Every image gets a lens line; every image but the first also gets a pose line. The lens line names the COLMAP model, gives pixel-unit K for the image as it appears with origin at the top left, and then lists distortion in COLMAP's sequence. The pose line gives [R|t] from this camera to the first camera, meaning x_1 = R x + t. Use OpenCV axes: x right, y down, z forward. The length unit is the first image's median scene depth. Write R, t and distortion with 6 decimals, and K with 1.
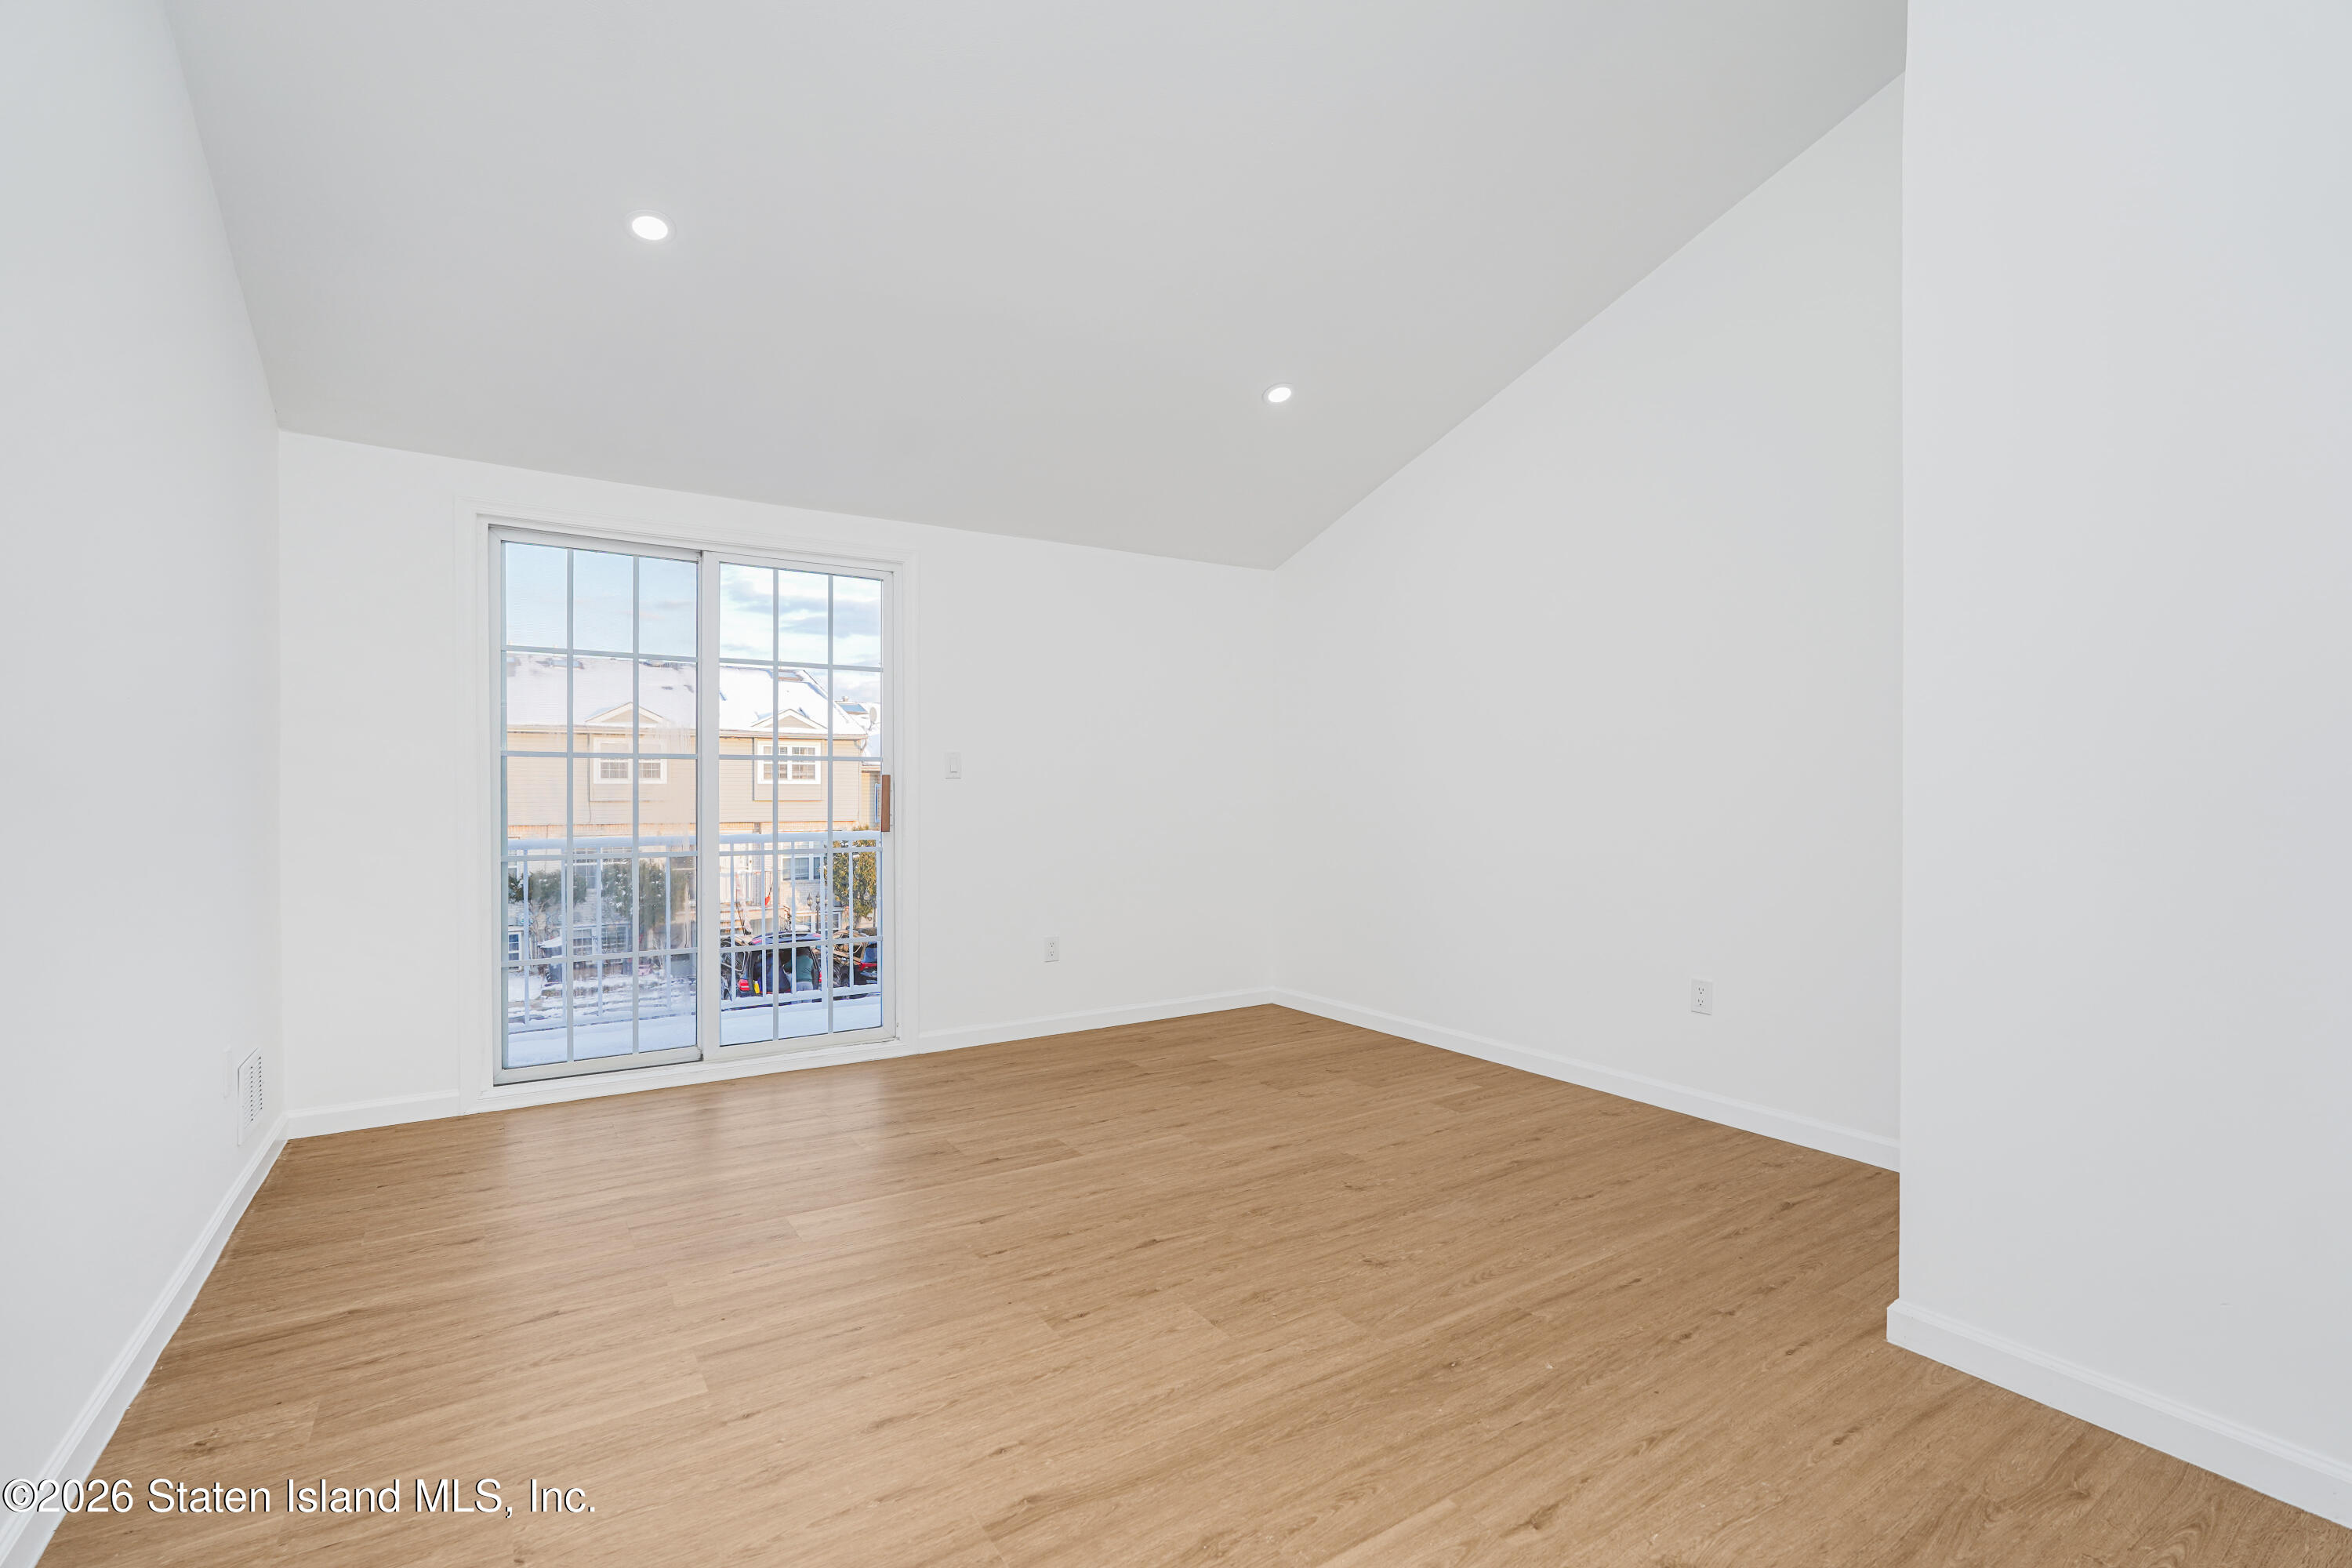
lens RADIAL K [[1038.6, 0, 1173.2], [0, 1038.6, 787.7], [0, 0, 1]] dist [-0.017208, 0.010169]
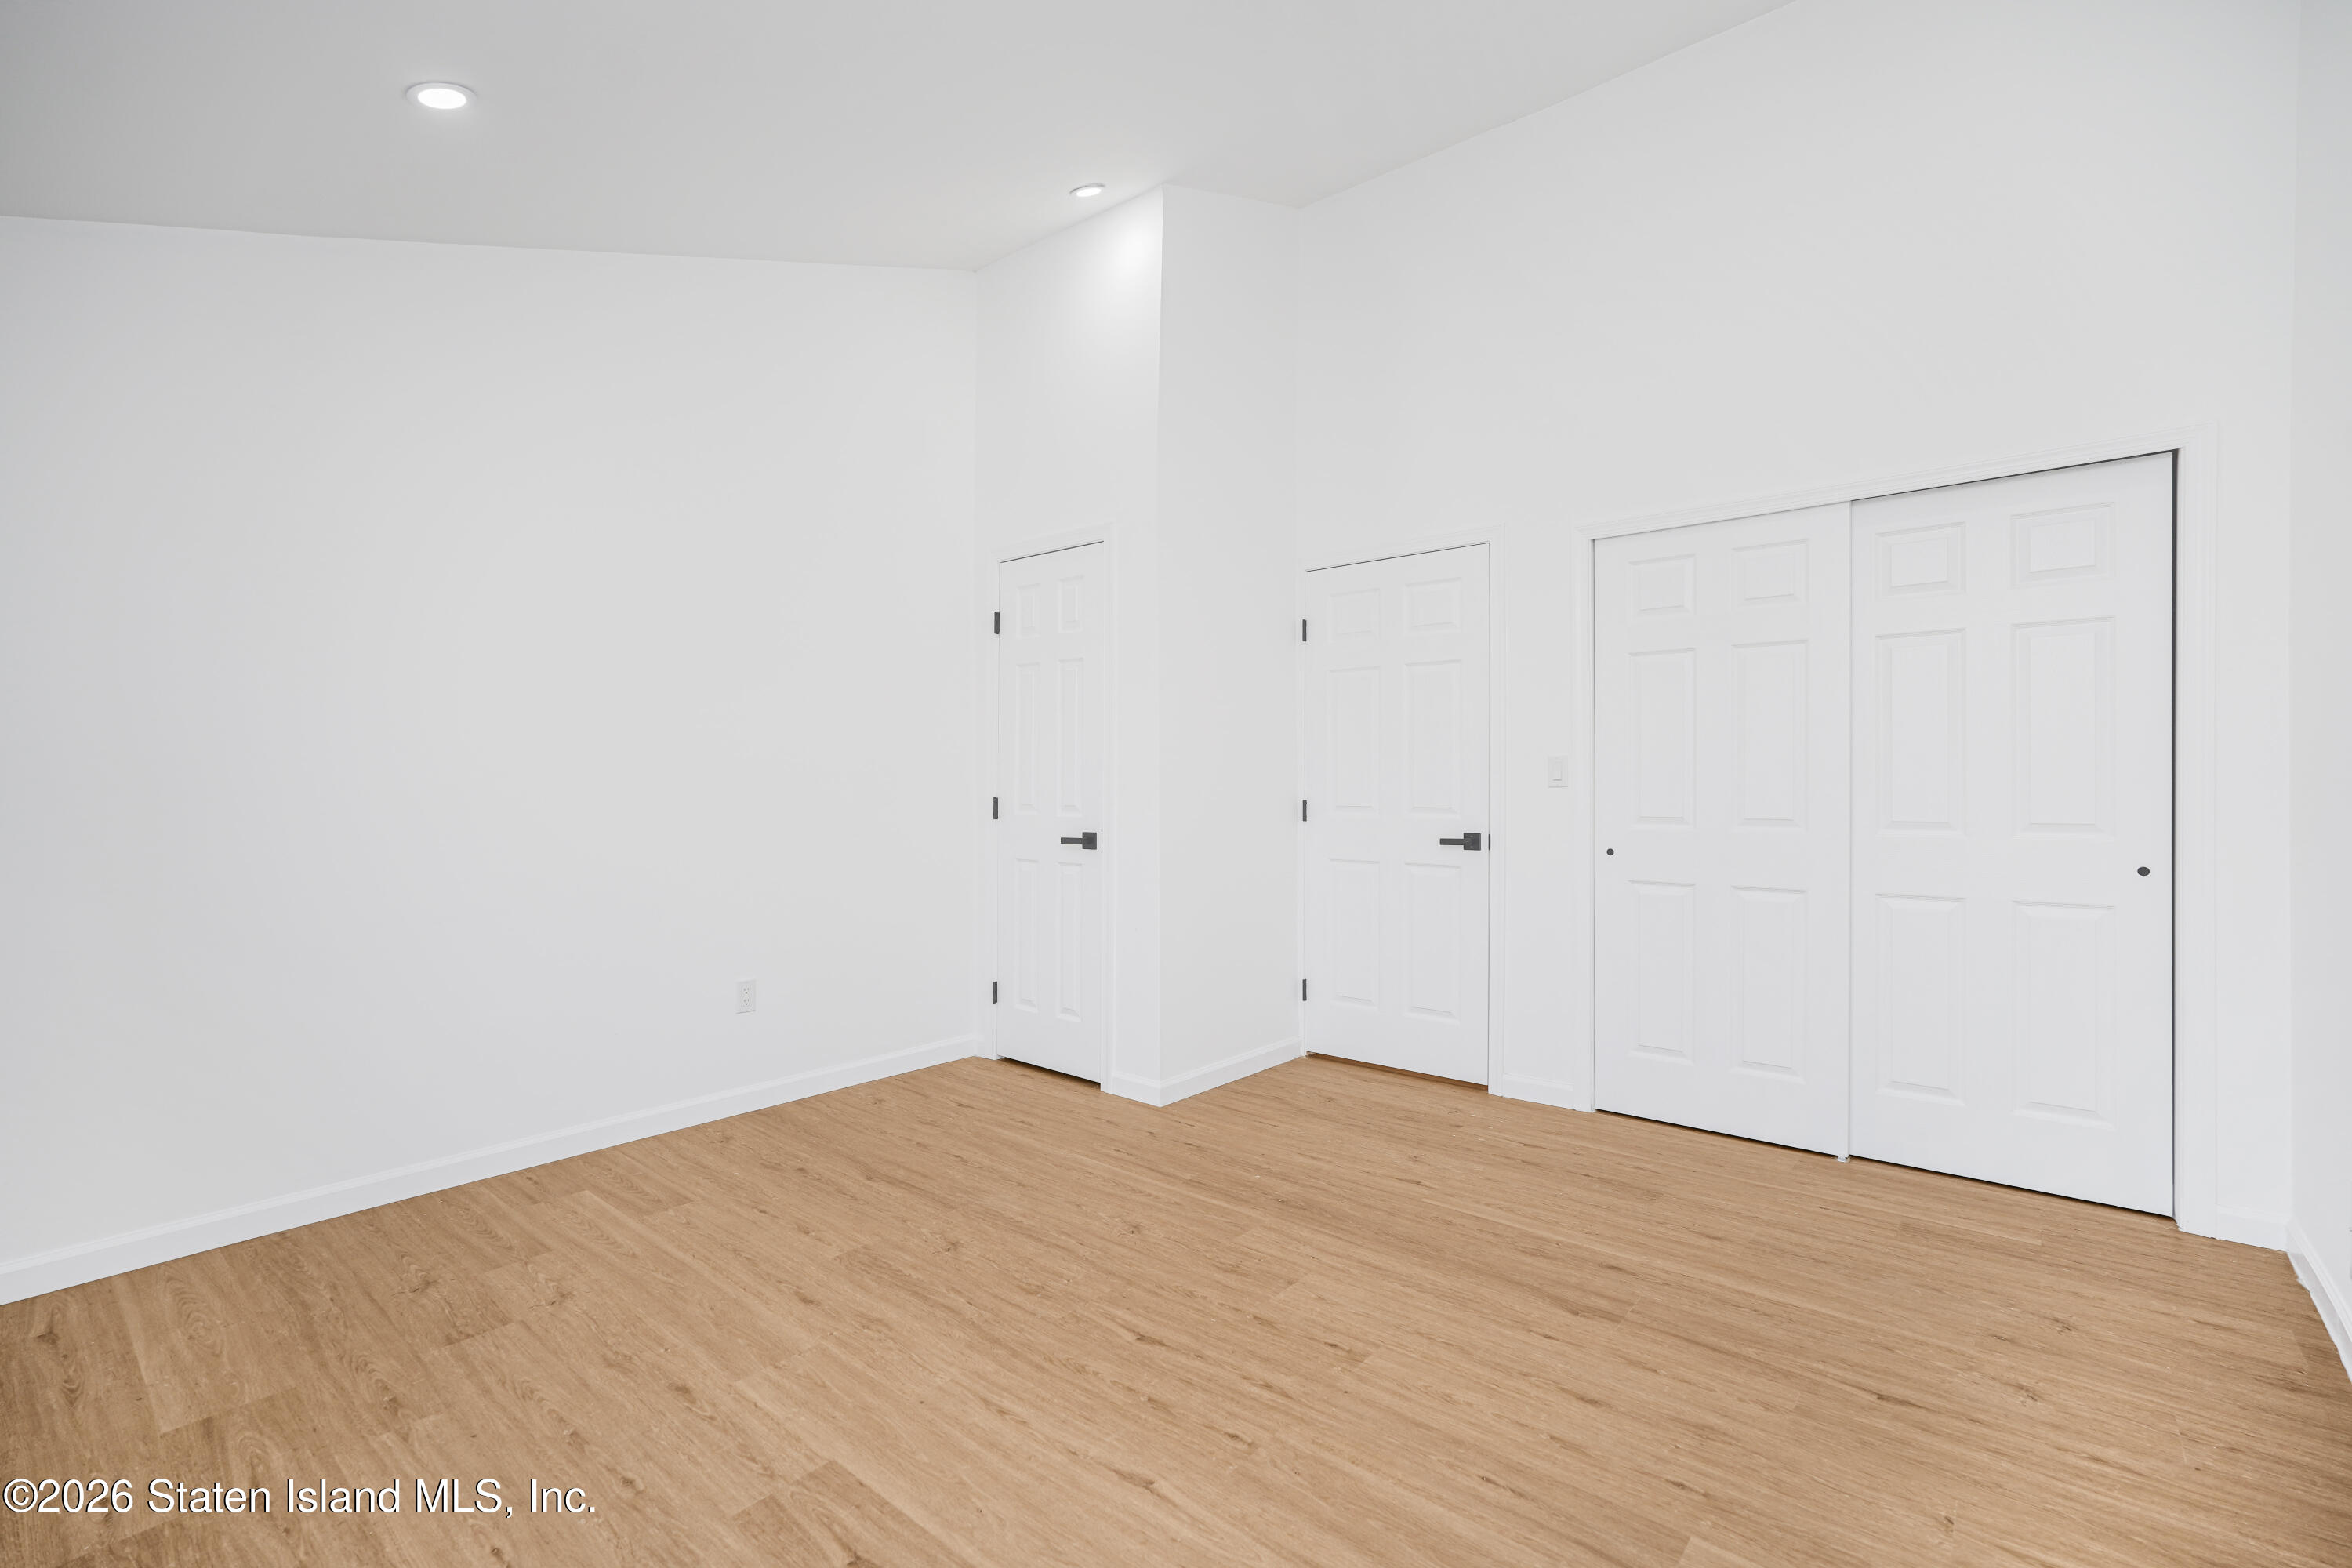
lens RADIAL K [[1038.6, 0, 1172.6], [0, 1038.6, 777.4], [0, 0, 1]] dist [-0.017208, 0.010169]
pose [[-0.283032, 0.003748, 0.959103, -0.785362], [-0.001955, 0.999988, -0.004485, -0.017536], [-0.959109, -0.003145, -0.283021, 1.135999]]
